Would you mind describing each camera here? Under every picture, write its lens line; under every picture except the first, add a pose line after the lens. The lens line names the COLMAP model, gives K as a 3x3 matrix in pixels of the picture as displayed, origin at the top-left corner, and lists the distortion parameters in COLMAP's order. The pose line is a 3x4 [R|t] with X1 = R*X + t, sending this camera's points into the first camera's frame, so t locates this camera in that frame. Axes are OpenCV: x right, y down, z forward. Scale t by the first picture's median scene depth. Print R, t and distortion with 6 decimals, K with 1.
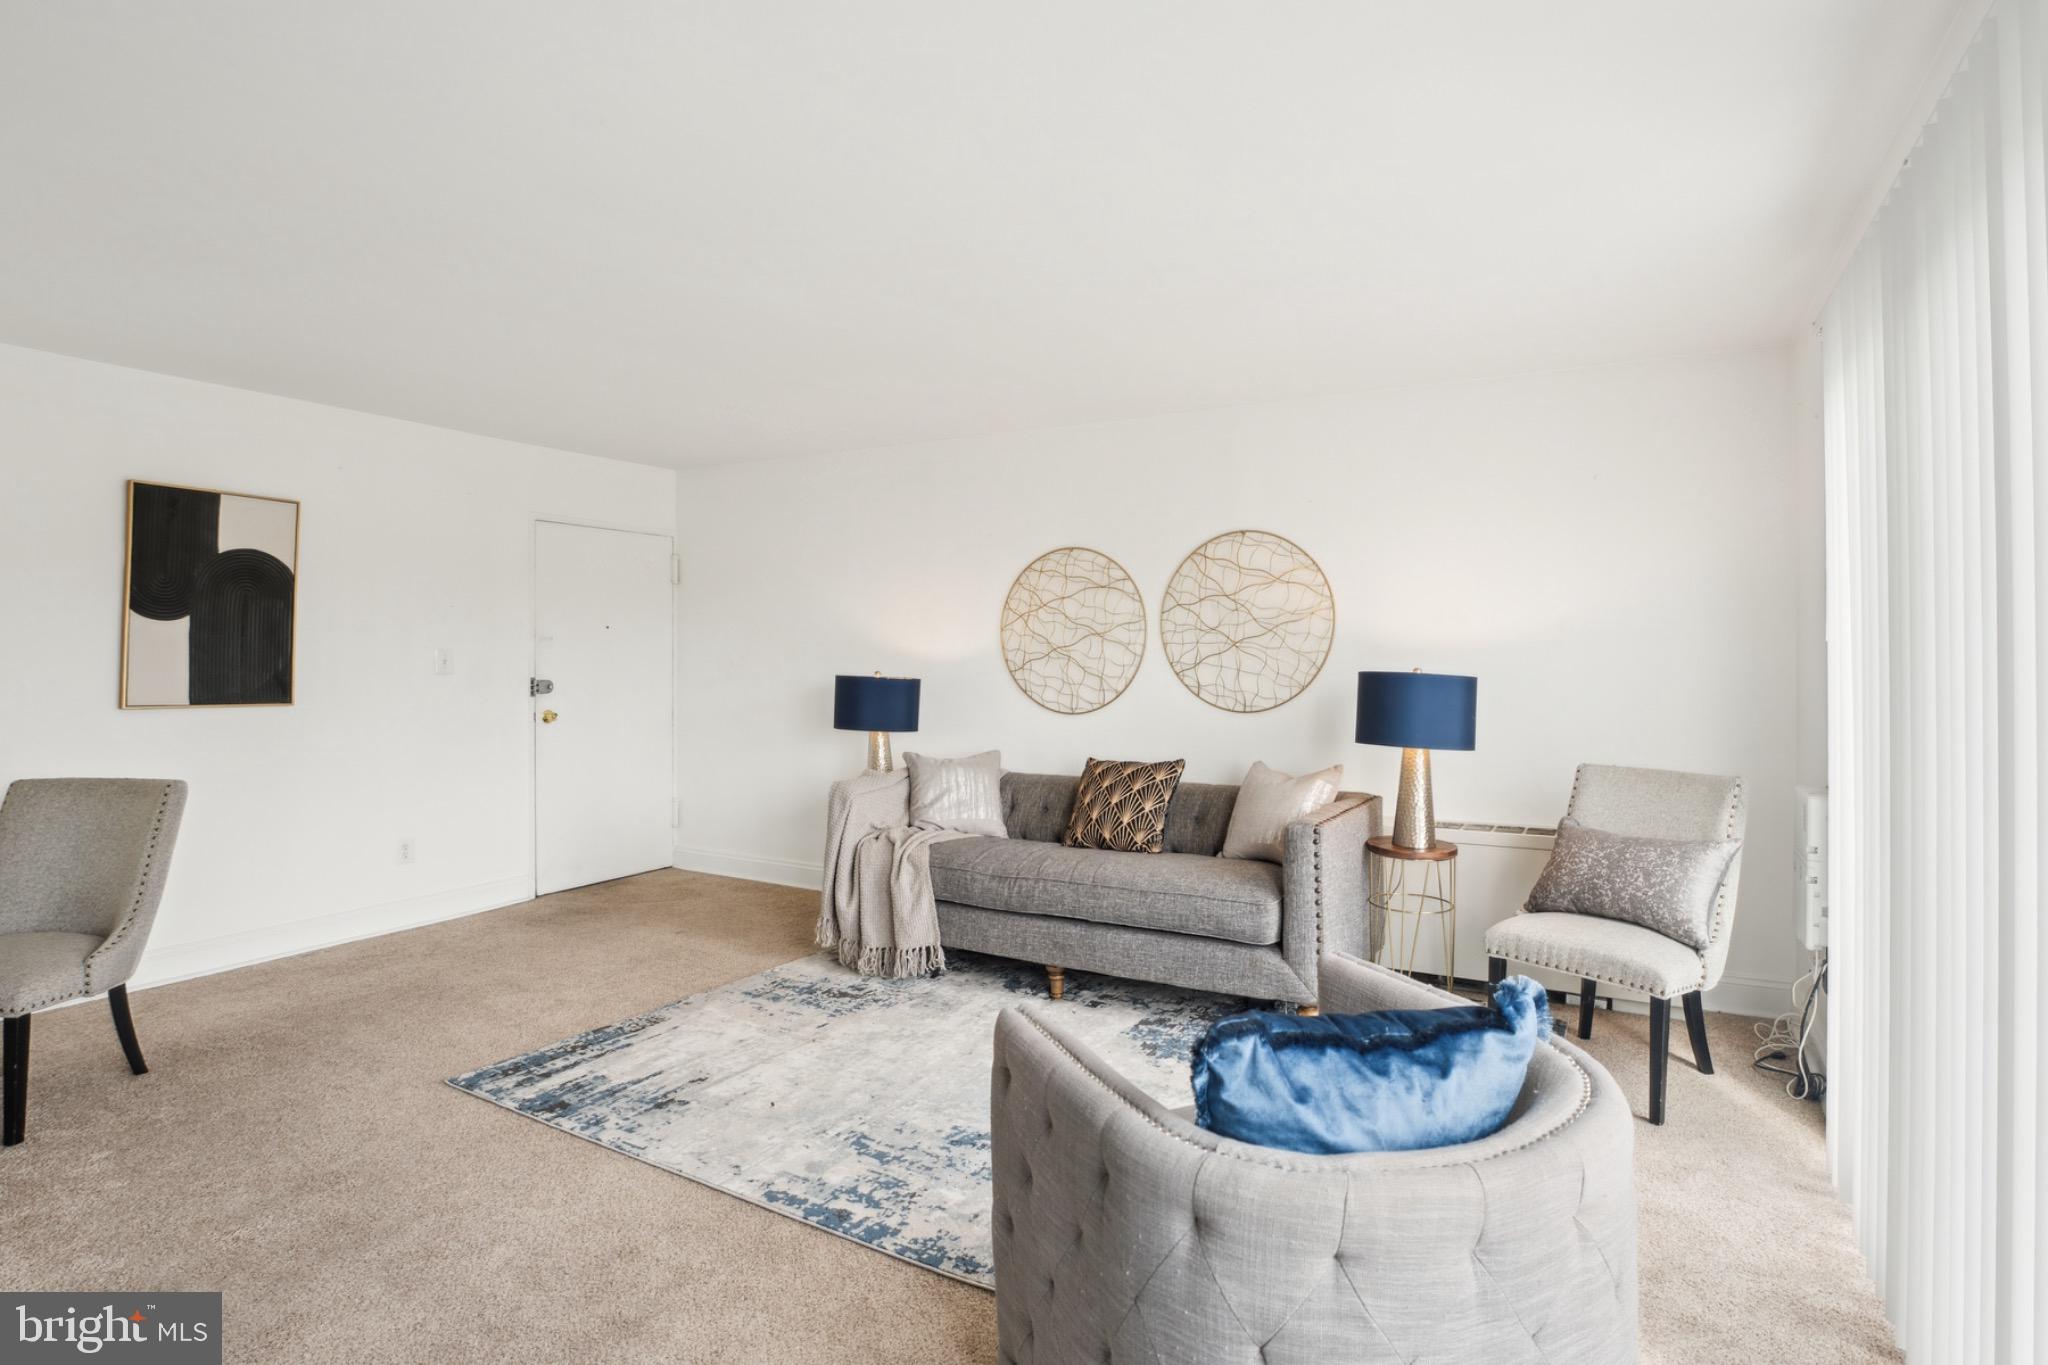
lens RADIAL K [[1024.3, 0, 1069.1], [0, 1024.3, 654.4], [0, 0, 1]] dist [-0.024809, 0.000738]
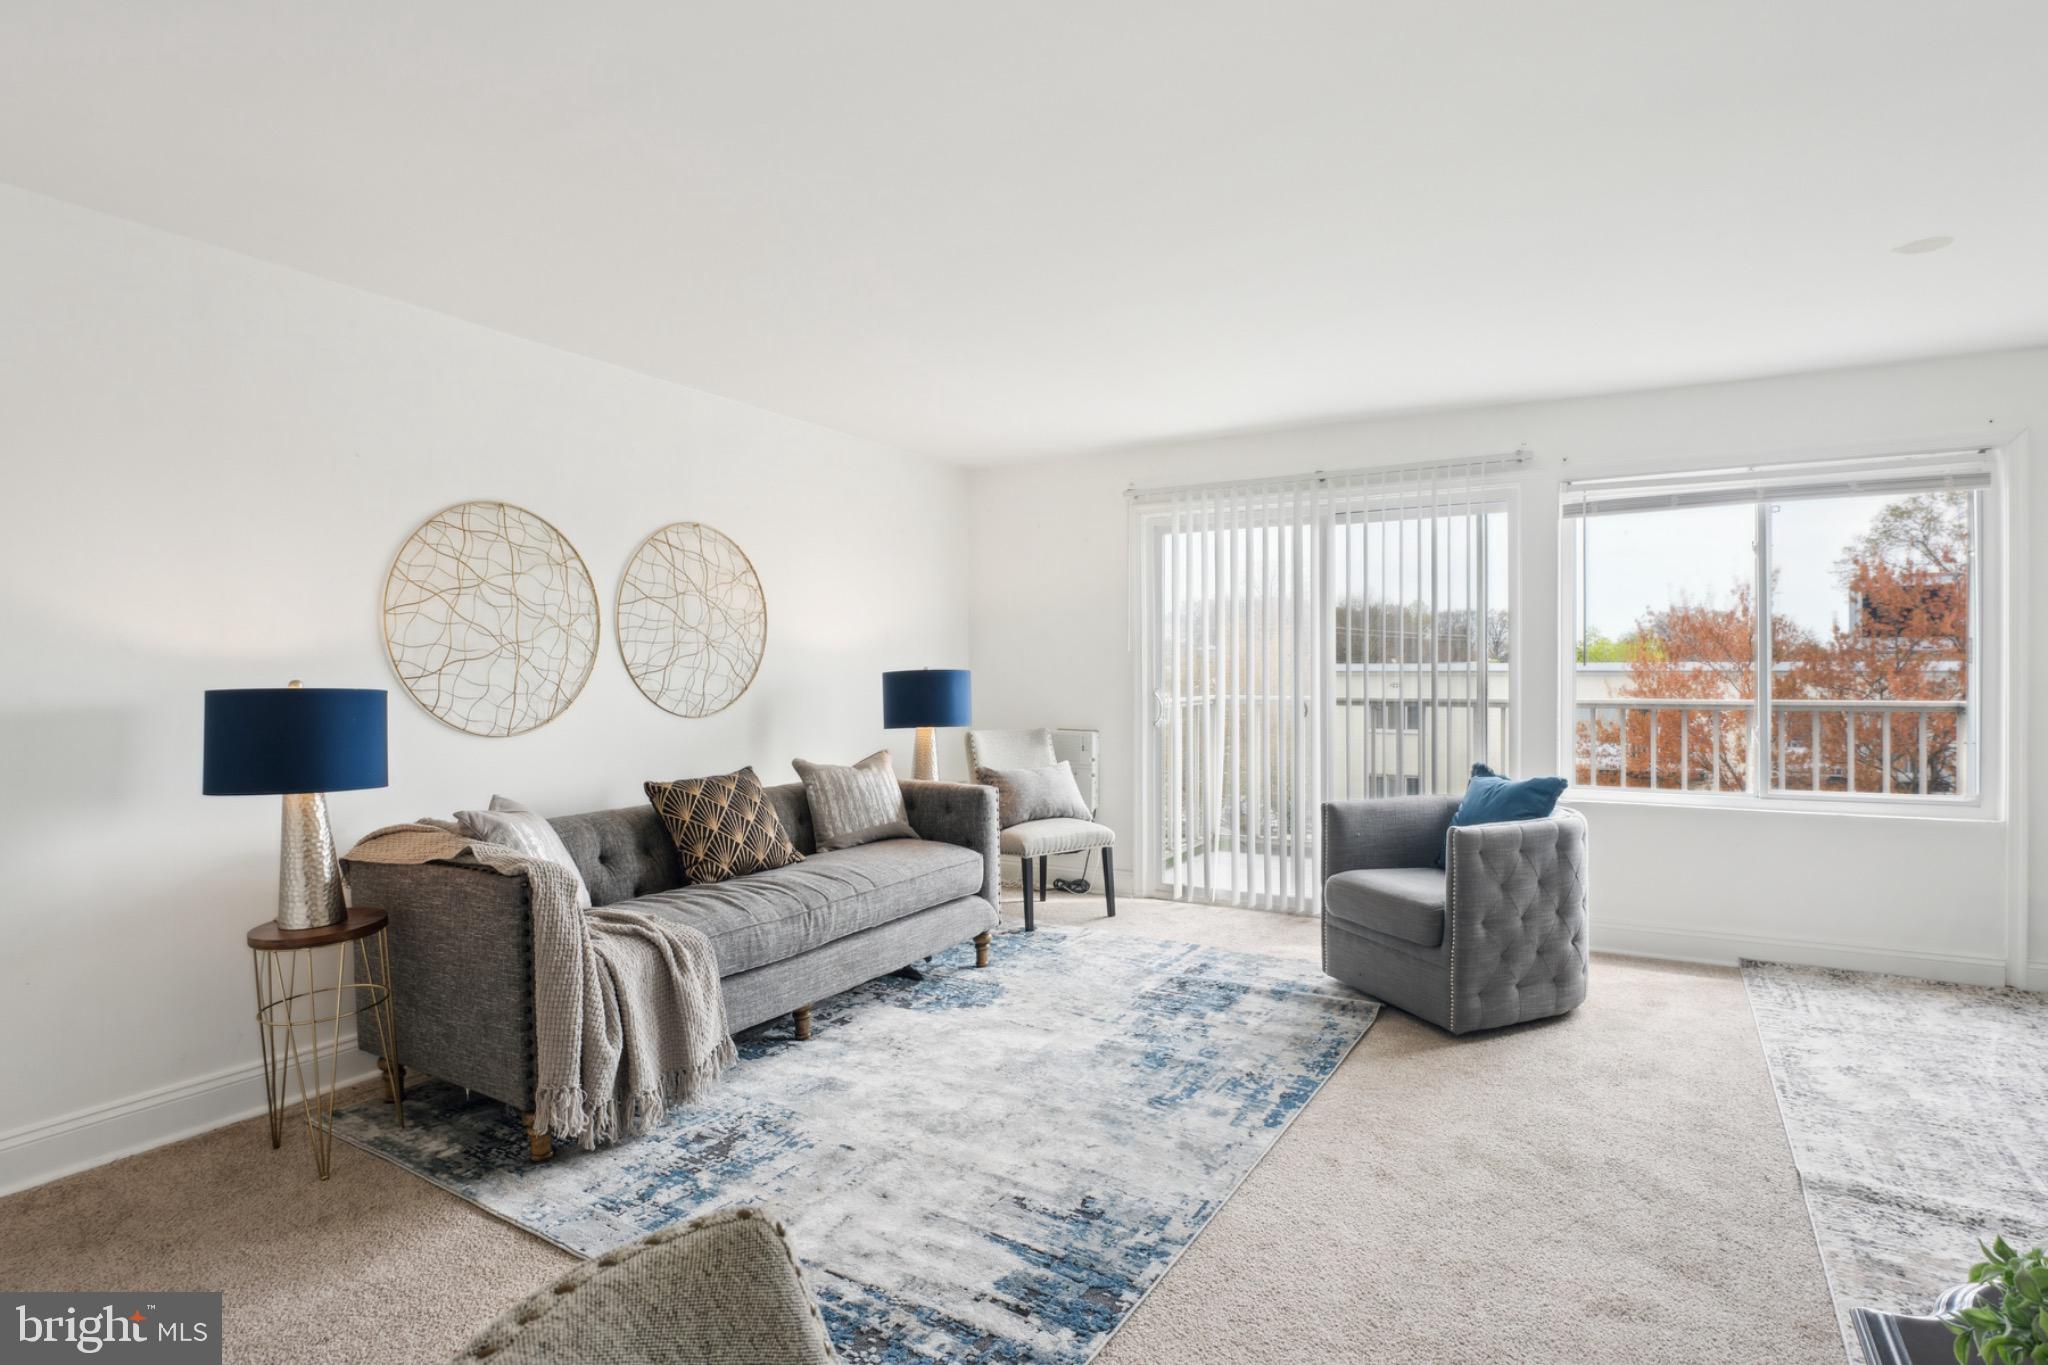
lens RADIAL K [[1039.9, 0, 1050.9], [0, 1039.9, 685.9], [0, 0, 1]] dist [-0.021668, -0.000970]
pose [[0.010810, -0.016302, 0.999809, -0.902121], [0.001249, 0.999867, 0.016289, 0.014619], [-0.999941, 0.001073, 0.010829, 0.770157]]
